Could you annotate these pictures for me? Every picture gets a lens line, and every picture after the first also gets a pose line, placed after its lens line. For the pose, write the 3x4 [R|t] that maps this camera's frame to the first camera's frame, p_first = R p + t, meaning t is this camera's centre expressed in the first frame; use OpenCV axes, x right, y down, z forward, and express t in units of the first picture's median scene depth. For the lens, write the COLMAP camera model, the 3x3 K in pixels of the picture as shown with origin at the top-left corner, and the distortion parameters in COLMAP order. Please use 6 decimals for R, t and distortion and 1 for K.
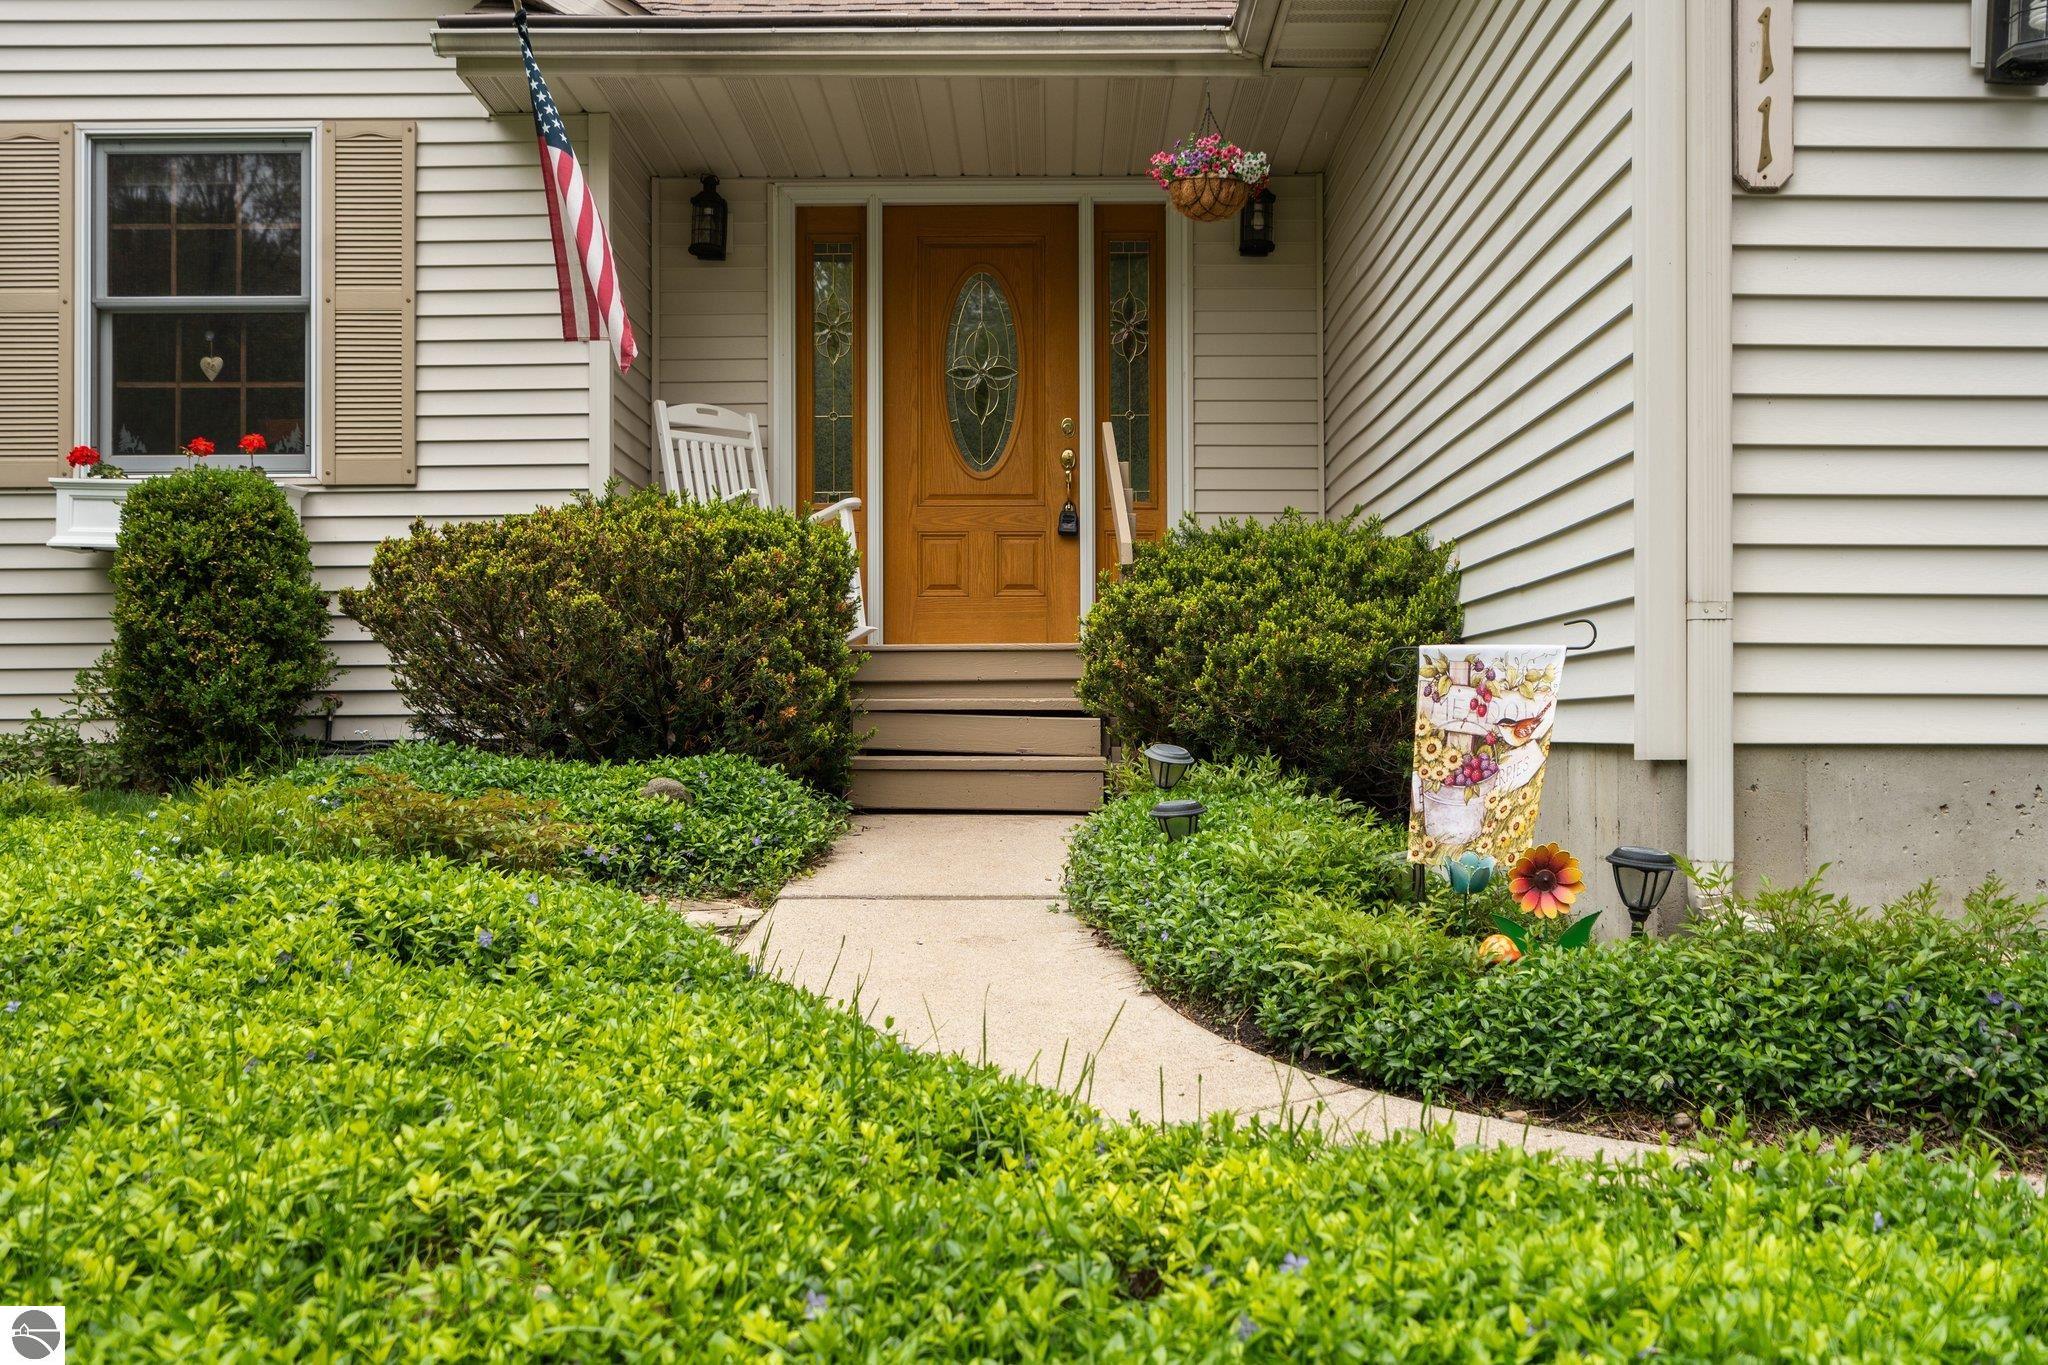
lens RADIAL K [[2055.2, 0, 1012.3], [0, 2055.2, 672.7], [0, 0, 1]] dist [0.026915, 0.000000]
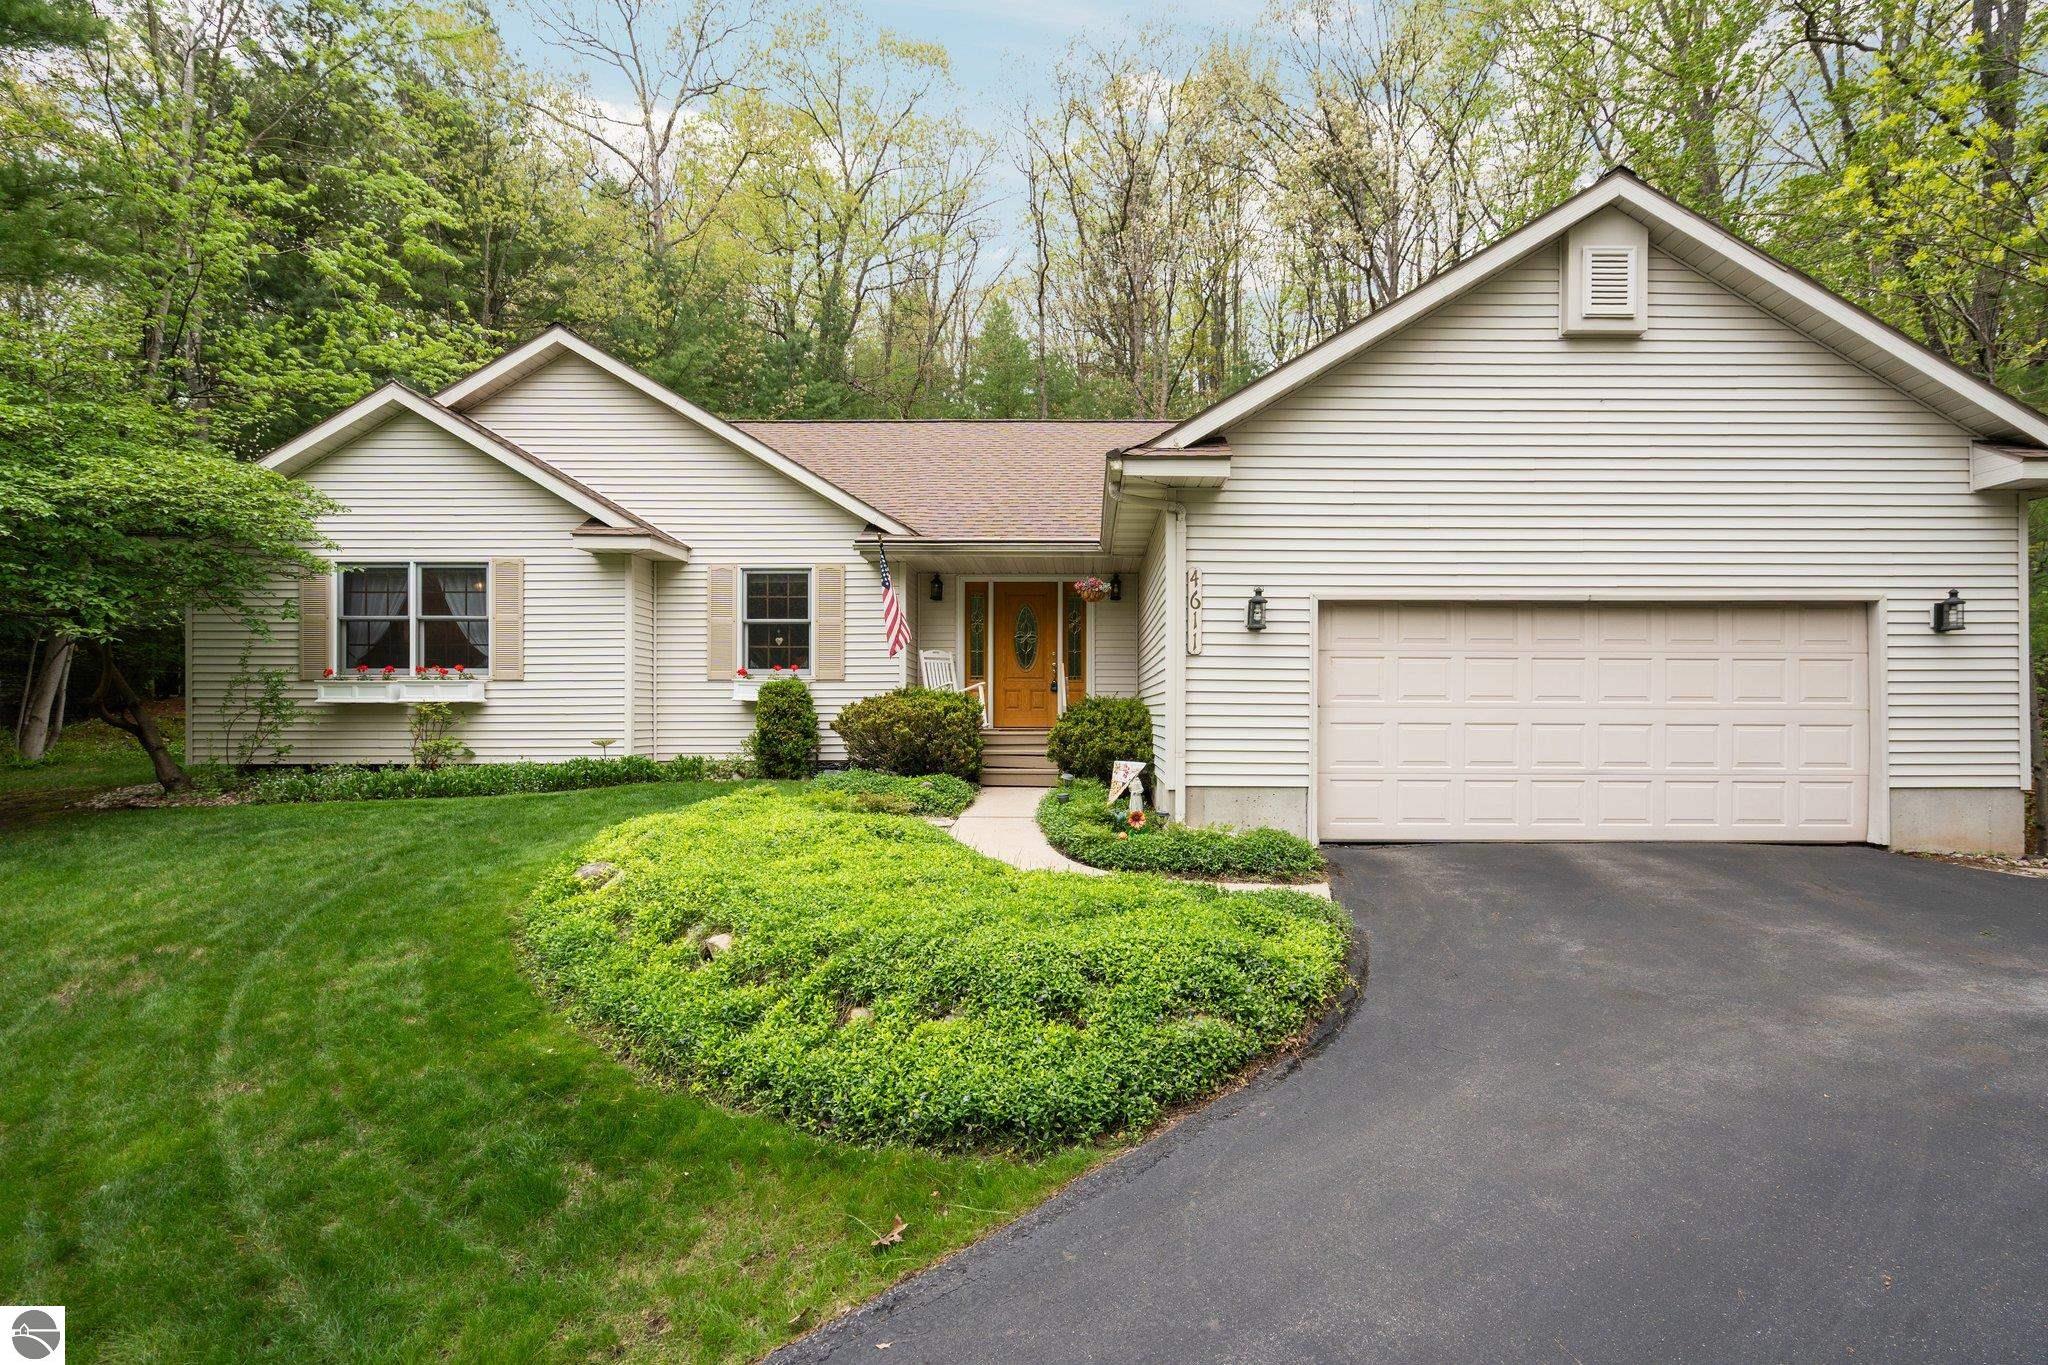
lens RADIAL K [[933.3, 0, 1045.8], [0, 933.3, 702.9], [0, 0, 1]] dist [0.003098, 0.000360]
pose [[0.999809, 0.002841, -0.019316, 0.050016], [-0.002613, 0.999927, 0.011806, -0.079060], [0.019348, -0.011754, 0.999744, -0.456789]]
